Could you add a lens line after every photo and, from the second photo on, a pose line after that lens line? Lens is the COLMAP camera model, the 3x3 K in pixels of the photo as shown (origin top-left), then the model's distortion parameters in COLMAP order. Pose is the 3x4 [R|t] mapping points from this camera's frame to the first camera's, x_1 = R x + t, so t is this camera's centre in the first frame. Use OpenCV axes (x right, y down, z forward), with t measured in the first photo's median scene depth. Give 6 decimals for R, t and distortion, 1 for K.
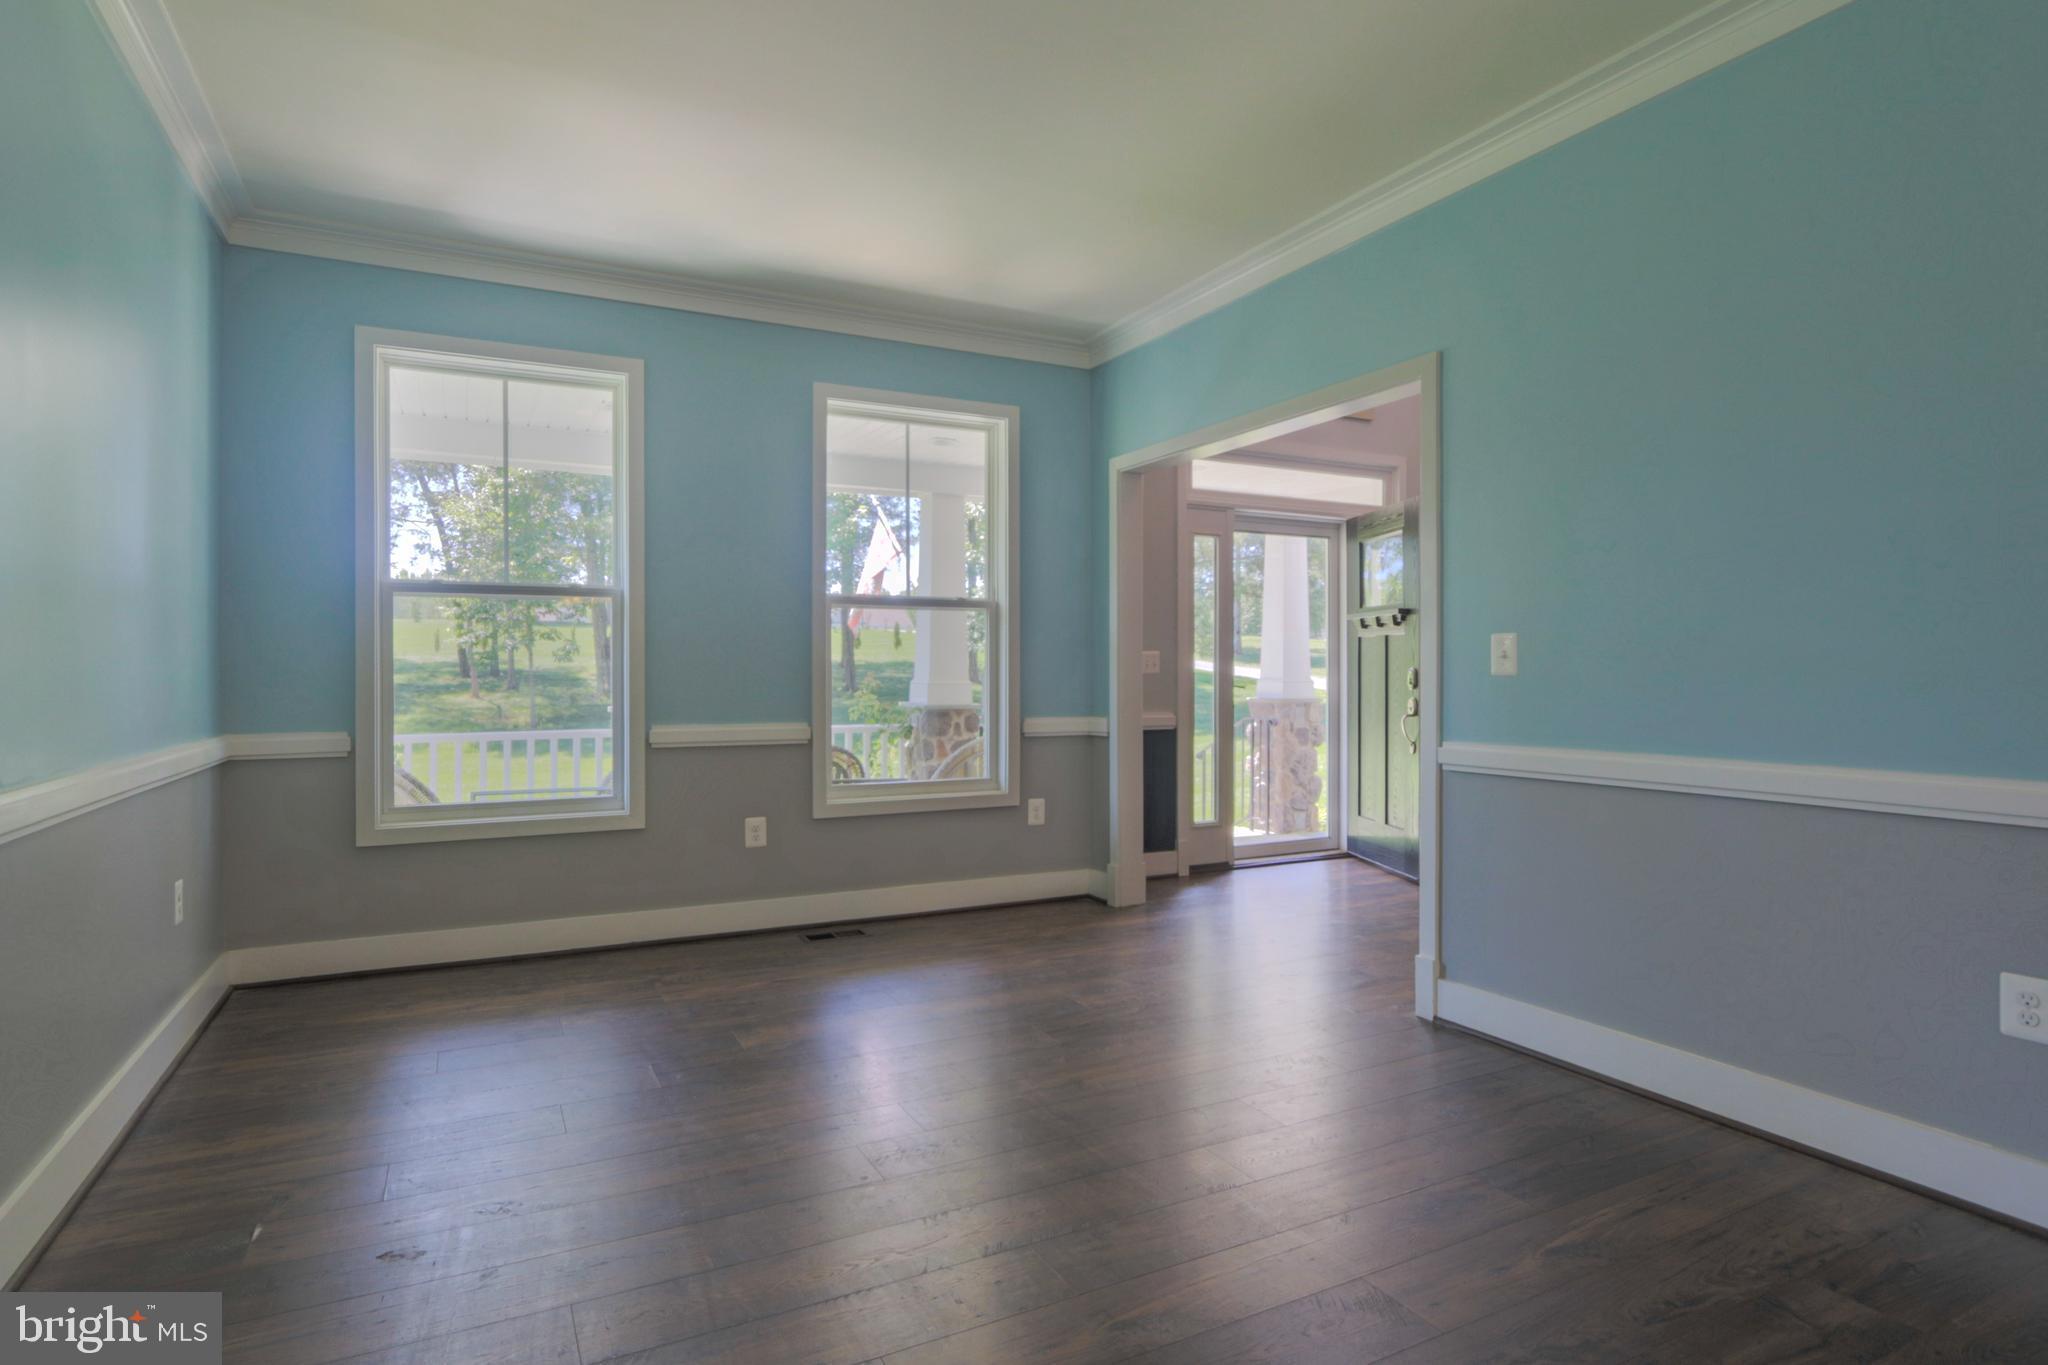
lens RADIAL K [[1084.5, 0, 1024.0], [0, 1084.5, 682.5], [0, 0, 1]] dist [-0.004448, -0.000814]
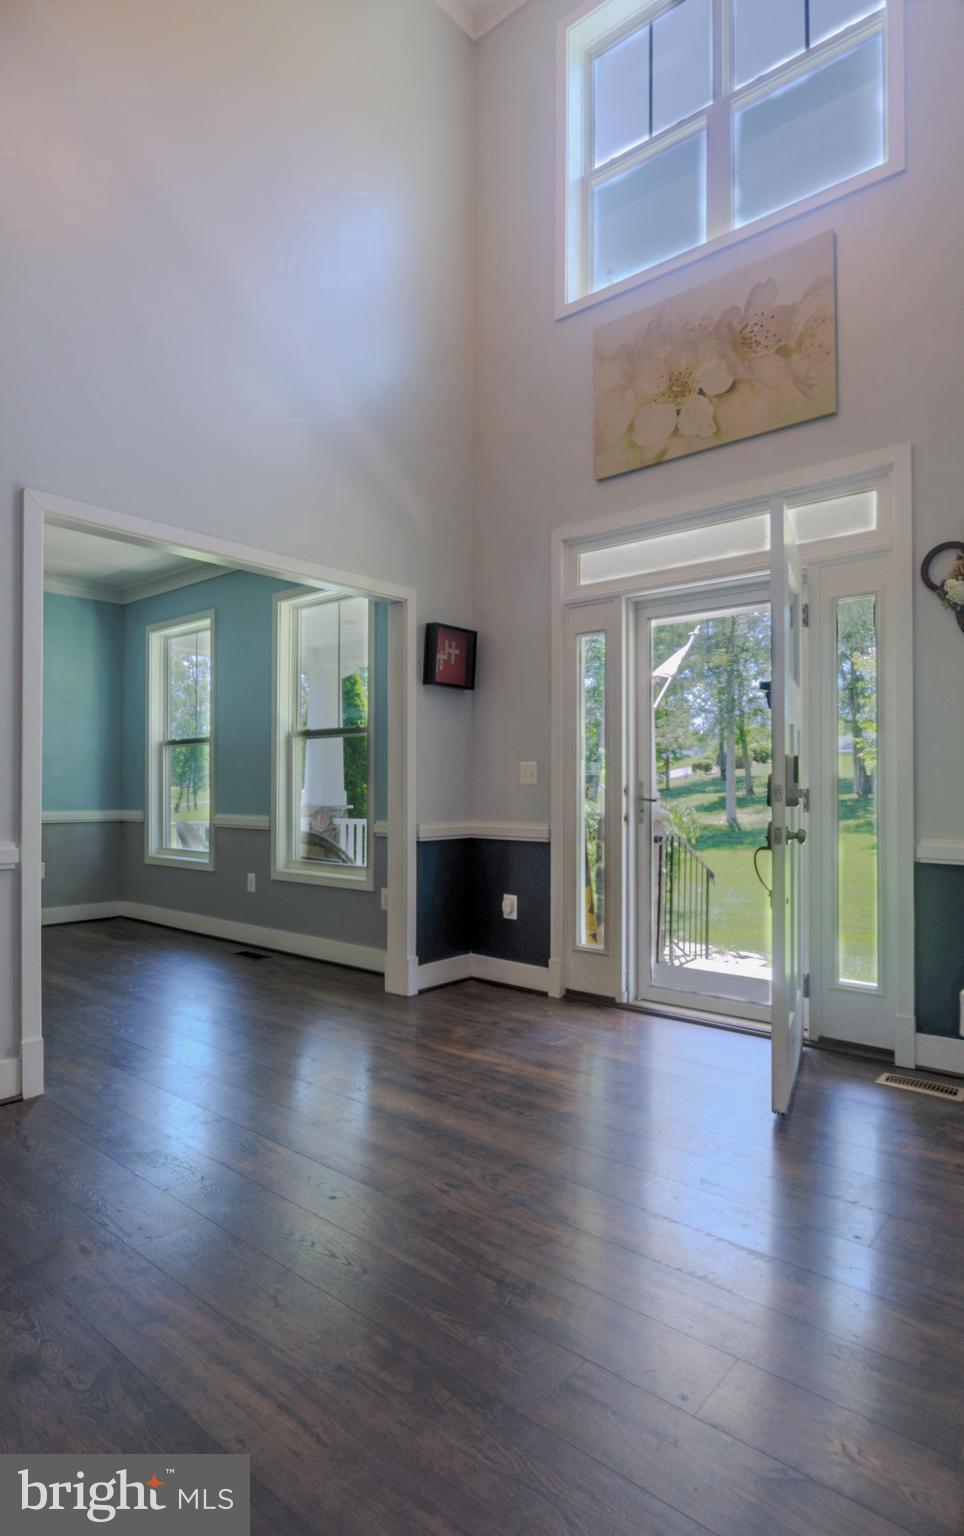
lens RADIAL K [[825.9, 0, 482.0], [0, 825.9, 768.0], [0, 0, 1]] dist [-0.002137, -0.000195]
pose [[0.368783, -0.025454, -0.929167, 0.827480], [-0.016029, 0.999302, -0.033737, 0.003303], [0.929377, 0.027336, 0.368118, 0.701877]]
